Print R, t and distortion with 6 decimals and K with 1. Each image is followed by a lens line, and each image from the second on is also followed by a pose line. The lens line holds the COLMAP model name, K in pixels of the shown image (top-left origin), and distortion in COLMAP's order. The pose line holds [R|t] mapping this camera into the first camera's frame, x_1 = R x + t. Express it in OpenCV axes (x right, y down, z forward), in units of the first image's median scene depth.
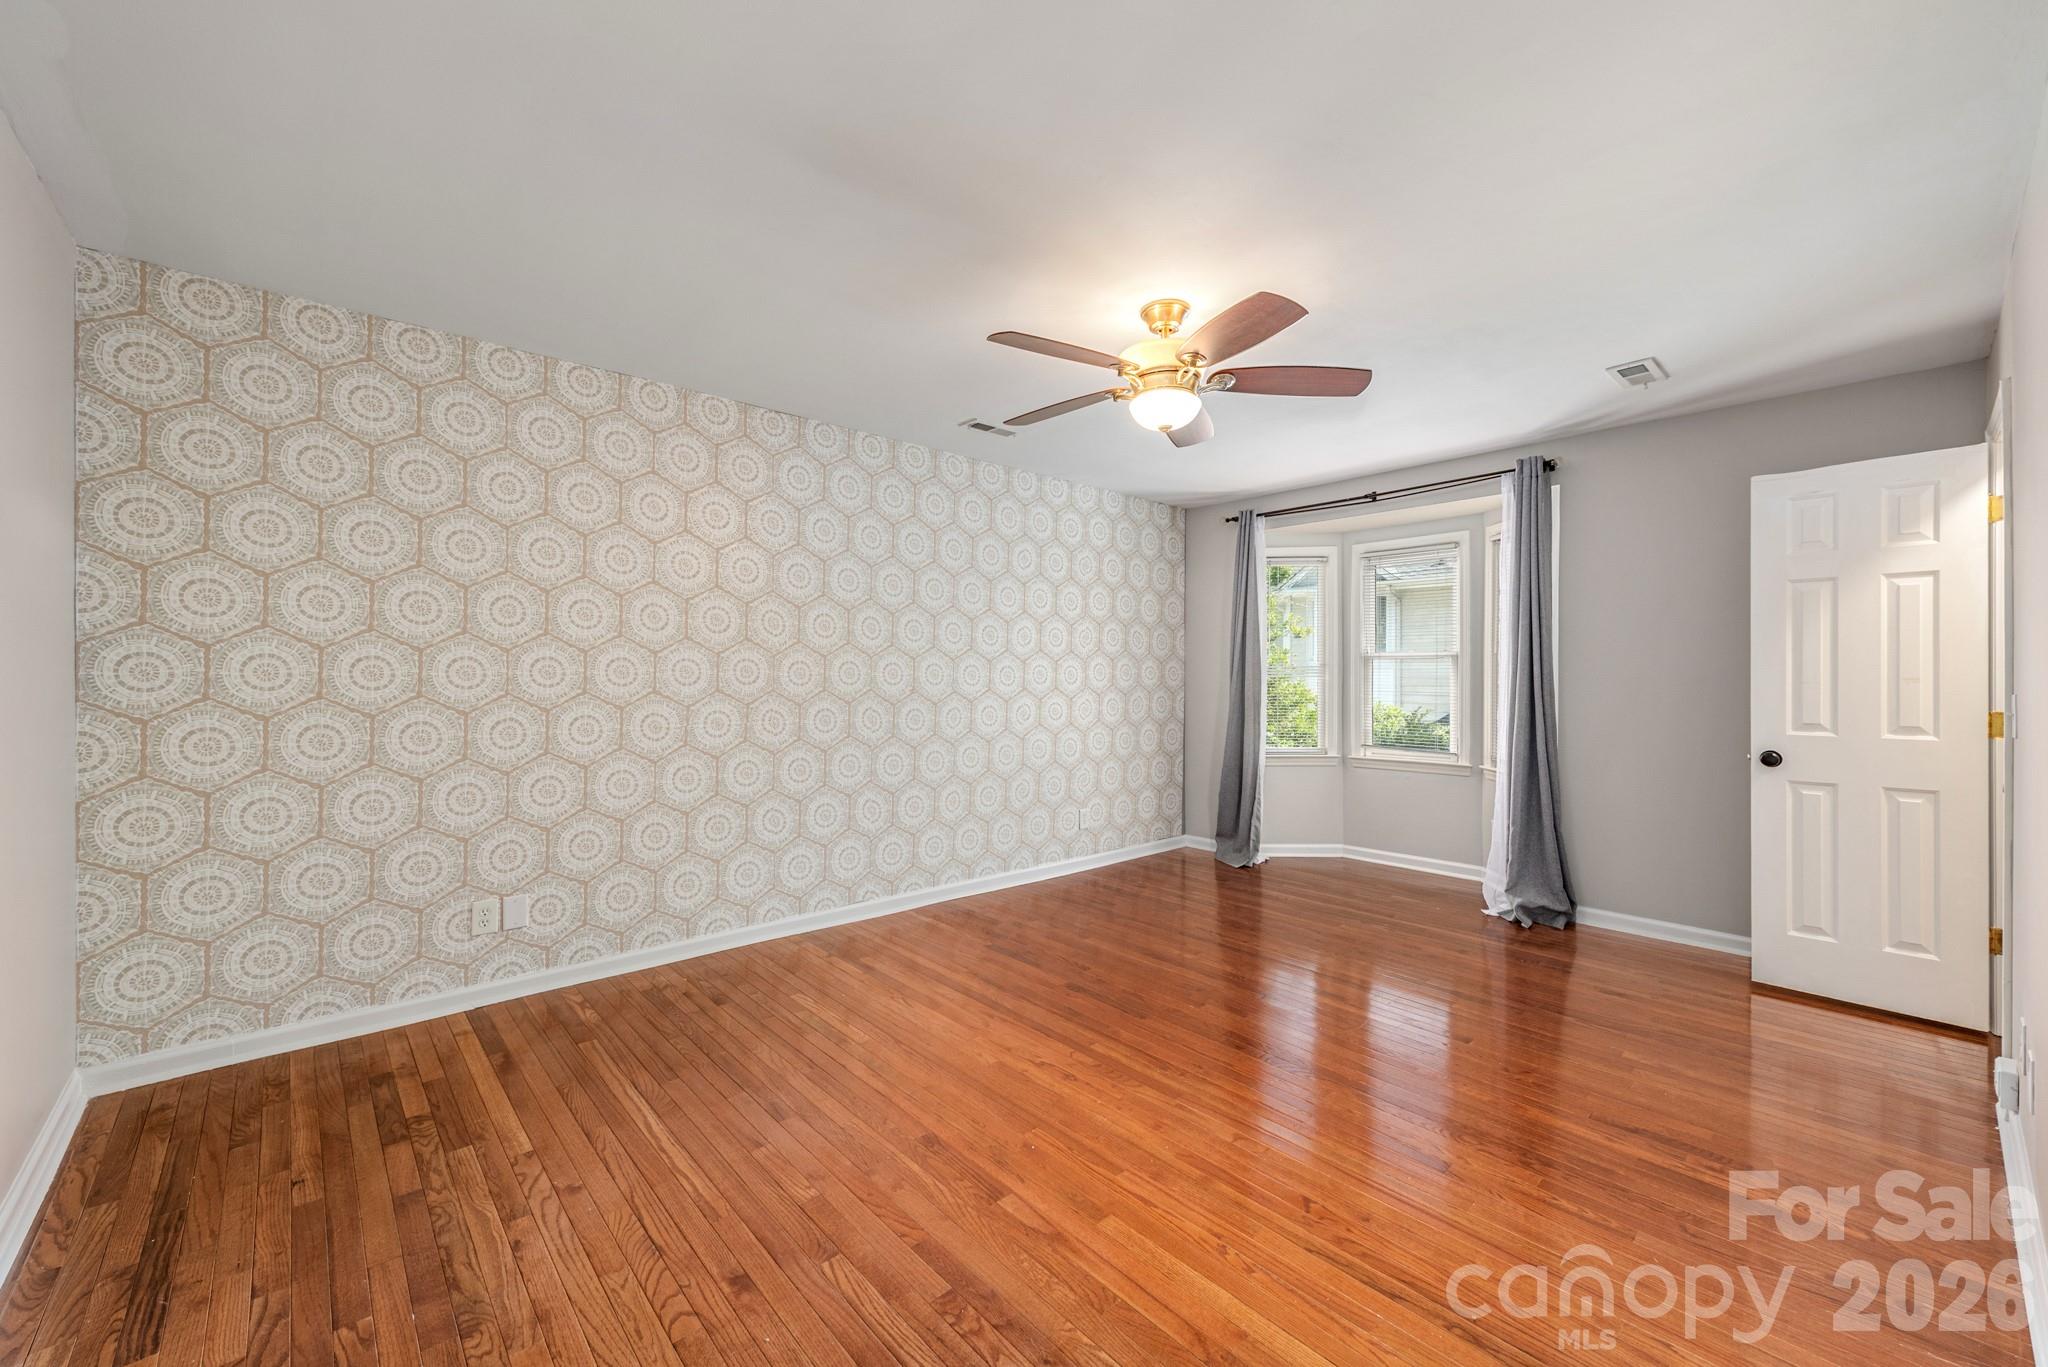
lens RADIAL K [[799.2, 0, 1033.0], [0, 799.2, 676.7], [0, 0, 1]] dist [0.008083, -0.002225]
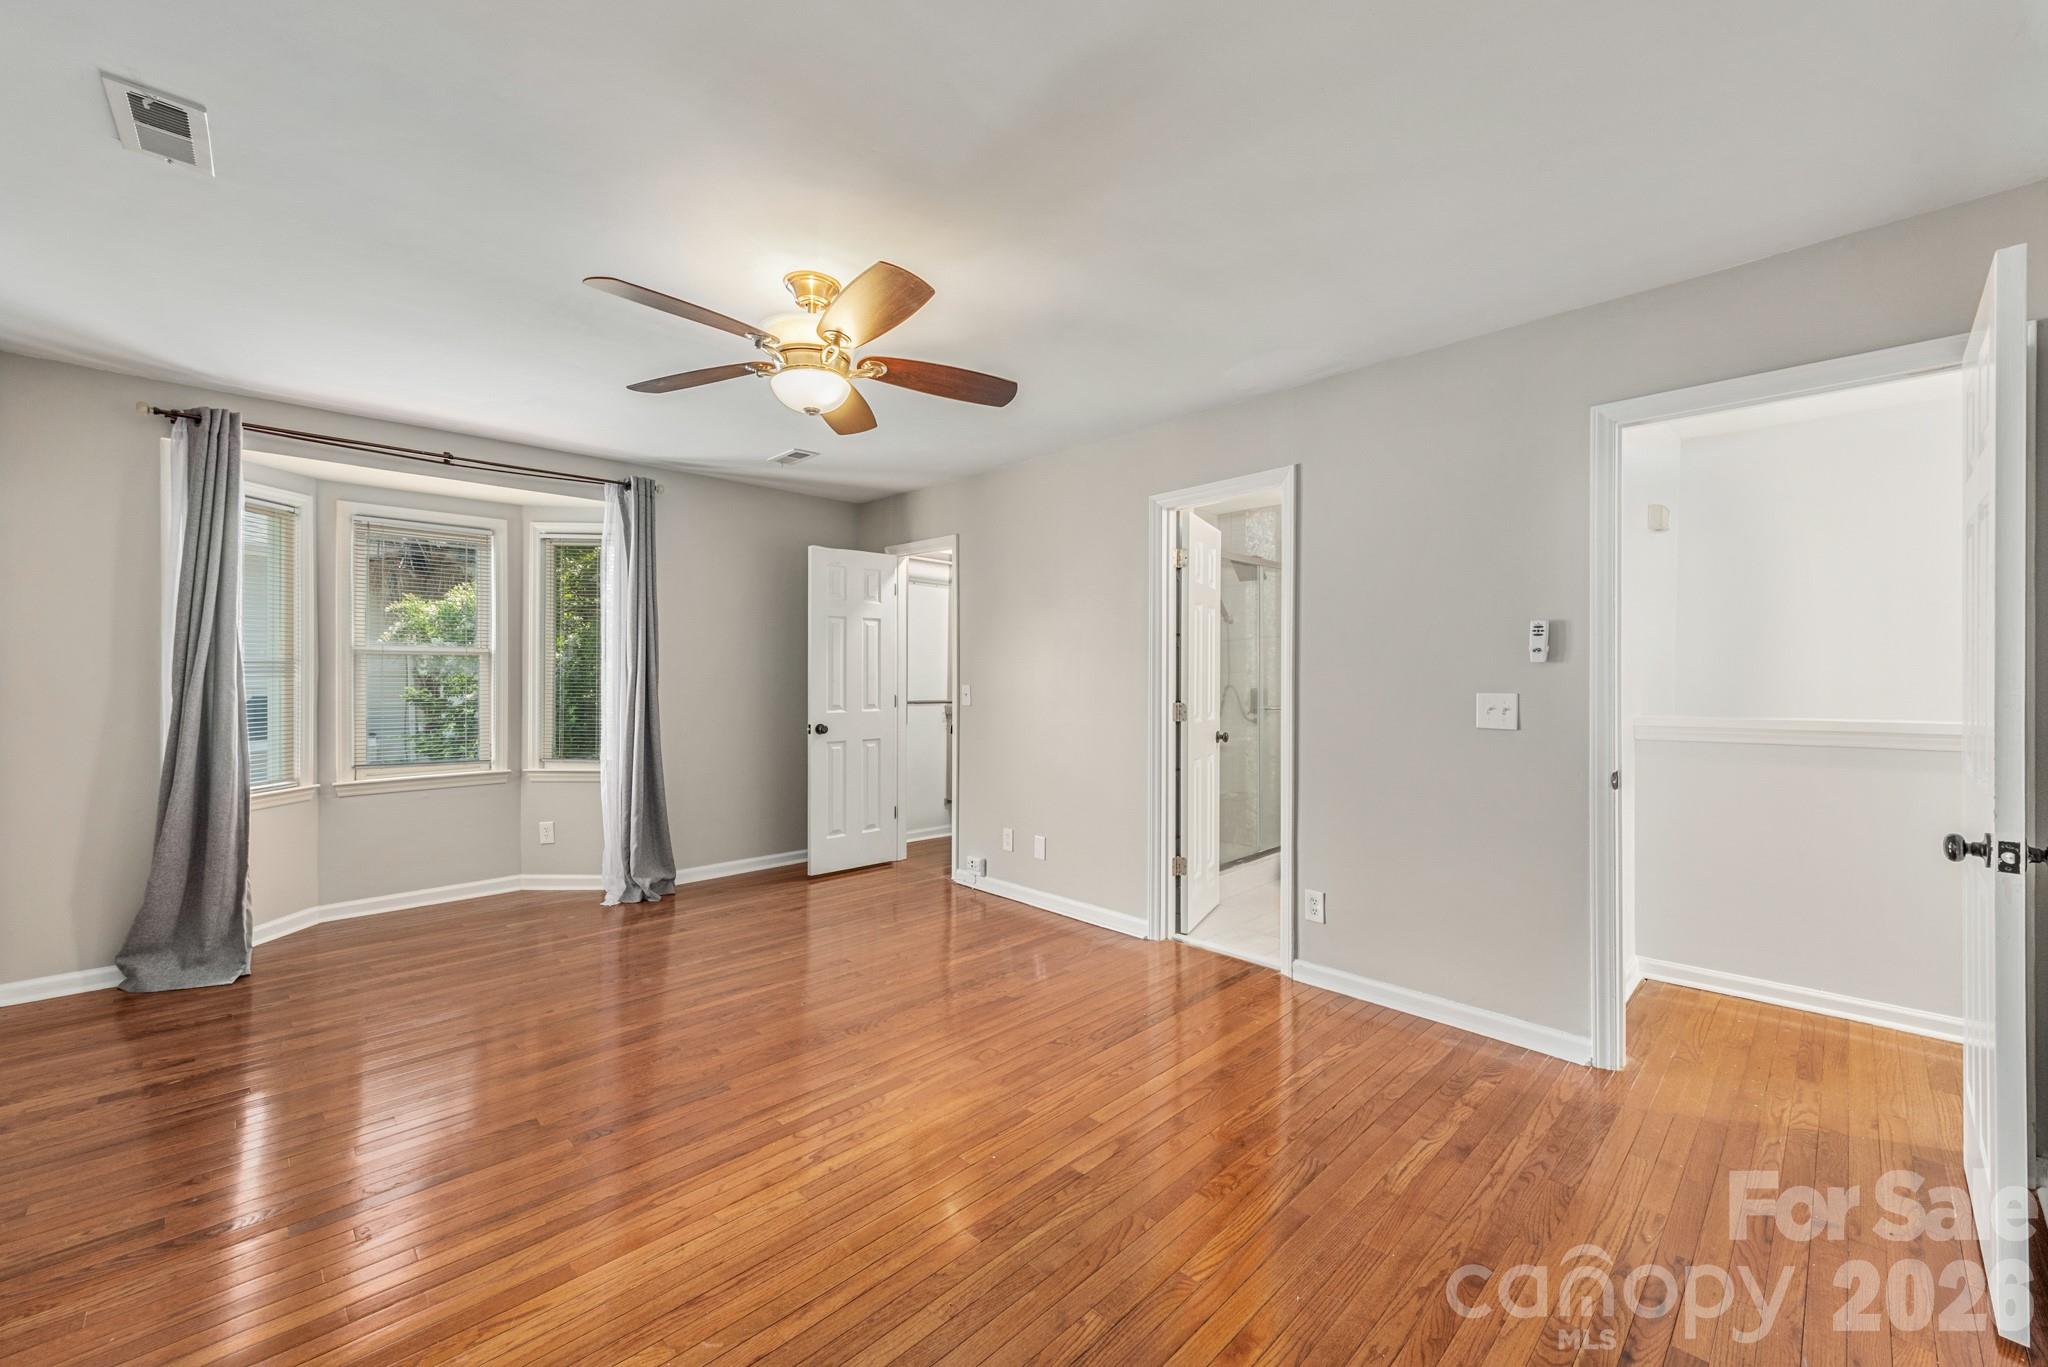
lens RADIAL K [[799.2, 0, 1033.8], [0, 799.2, 676.8], [0, 0, 1]] dist [0.008083, -0.002225]
pose [[-0.041115, -0.003201, 0.999149, -0.631439], [-0.000258, 0.999995, 0.003193, -0.003870], [-0.999154, -0.000126, -0.041116, 0.636407]]
